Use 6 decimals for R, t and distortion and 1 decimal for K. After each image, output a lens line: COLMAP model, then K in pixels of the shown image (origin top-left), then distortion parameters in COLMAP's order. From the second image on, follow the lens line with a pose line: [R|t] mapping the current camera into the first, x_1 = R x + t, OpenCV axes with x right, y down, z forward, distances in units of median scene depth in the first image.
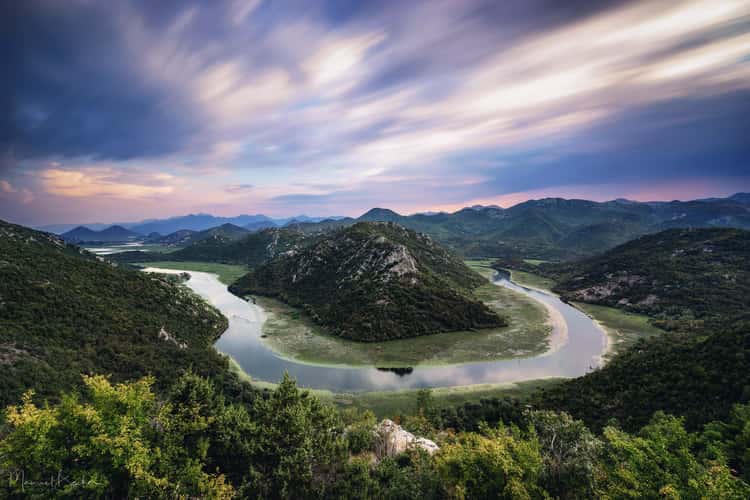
lens RADIAL K [[360.3, 0, 375.0], [0, 360.3, 250.0], [0, 0, 1]] dist [0.002482, 0.000173]
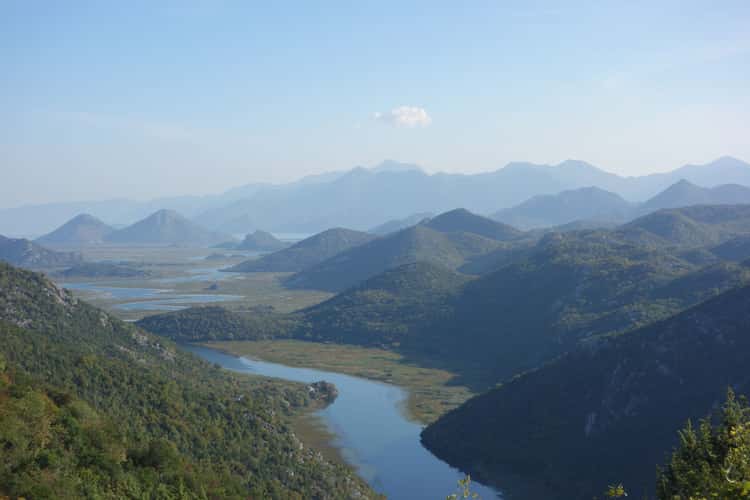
lens RADIAL K [[1497.1, 0, 375.0], [0, 1497.1, 250.0], [0, 0, 1]] dist [0.038730, 0.041180]
pose [[0.888550, 0.016349, -0.458488, 0.256434], [-0.016105, 0.999860, 0.004442, -0.093099], [0.458497, 0.003437, 0.888690, -0.393411]]
